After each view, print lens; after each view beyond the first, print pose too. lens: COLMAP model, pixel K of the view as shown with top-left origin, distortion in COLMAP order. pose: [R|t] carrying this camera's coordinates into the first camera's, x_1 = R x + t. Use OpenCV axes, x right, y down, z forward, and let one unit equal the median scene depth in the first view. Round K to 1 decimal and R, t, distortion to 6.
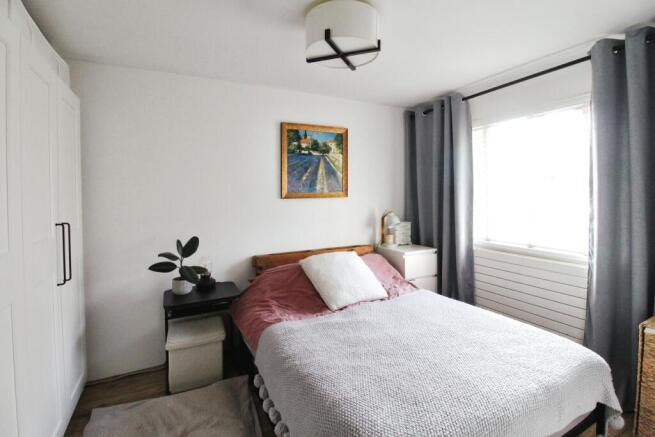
lens RADIAL K [[307.9, 0, 330.0], [0, 307.9, 197.4], [0, 0, 1]] dist [-0.000188, -0.011340]
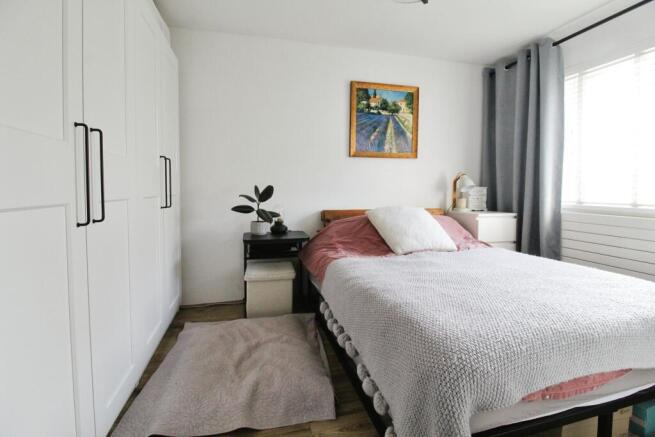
lens RADIAL K [[307.9, 0, 330.0], [0, 307.9, 197.4], [0, 0, 1]] dist [-0.000188, -0.011340]
pose [[0.975006, 0.023548, -0.220927, 0.008247], [-0.018527, 0.999521, 0.024772, 0.125877], [0.221404, -0.020060, 0.974976, -0.015224]]
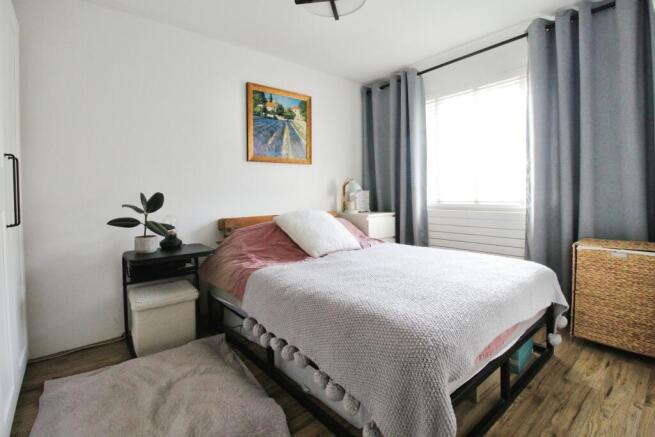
lens RADIAL K [[307.9, 0, 330.0], [0, 307.9, 197.4], [0, 0, 1]] dist [-0.000188, -0.011340]
pose [[0.976847, -0.006760, 0.213833, -0.122839], [0.006414, 0.999977, 0.002312, 0.129145], [-0.213844, -0.000887, 0.976868, -0.004896]]
